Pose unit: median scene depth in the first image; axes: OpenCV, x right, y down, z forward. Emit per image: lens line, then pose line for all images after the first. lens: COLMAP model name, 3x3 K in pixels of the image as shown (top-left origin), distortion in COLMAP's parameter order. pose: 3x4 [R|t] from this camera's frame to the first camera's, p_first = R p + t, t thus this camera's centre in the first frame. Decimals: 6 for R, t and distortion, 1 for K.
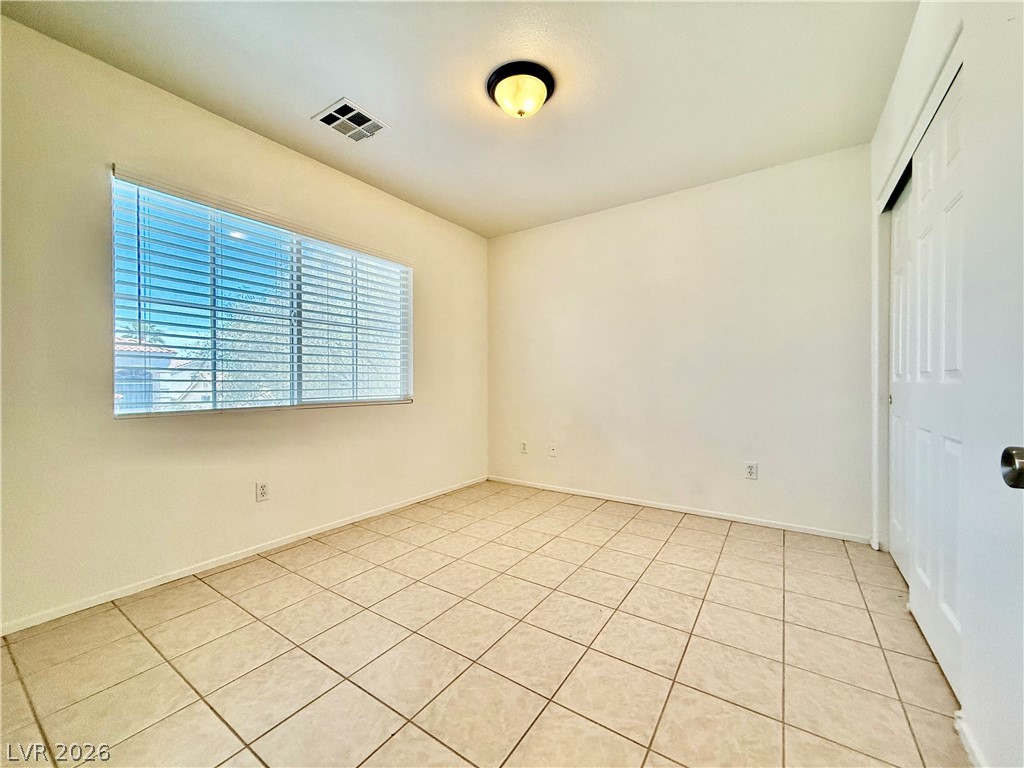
lens RADIAL K [[405.5, 0, 518.2], [0, 405.5, 385.6], [0, 0, 1]] dist [0.002113, 0.000929]
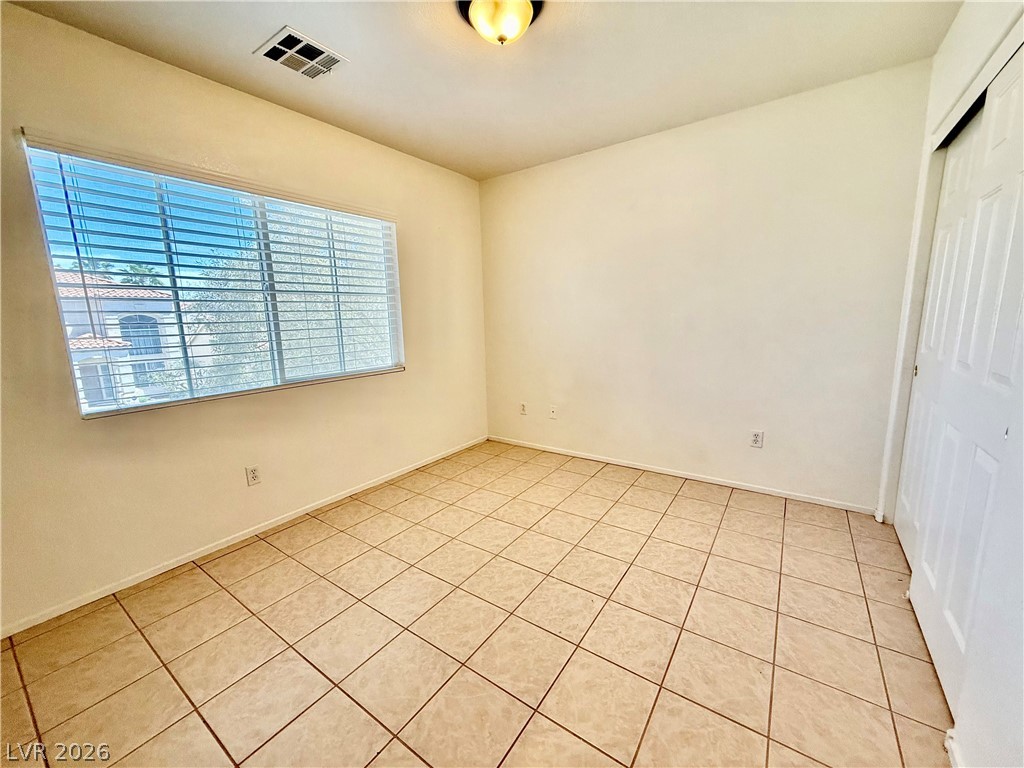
lens RADIAL K [[405.5, 0, 516.6], [0, 405.5, 386.3], [0, 0, 1]] dist [0.002113, 0.000929]
pose [[0.999563, -0.017758, -0.023621, 0.042842], [0.021298, 0.987014, 0.159214, -0.110615], [0.020487, -0.159648, 0.986961, 0.081759]]
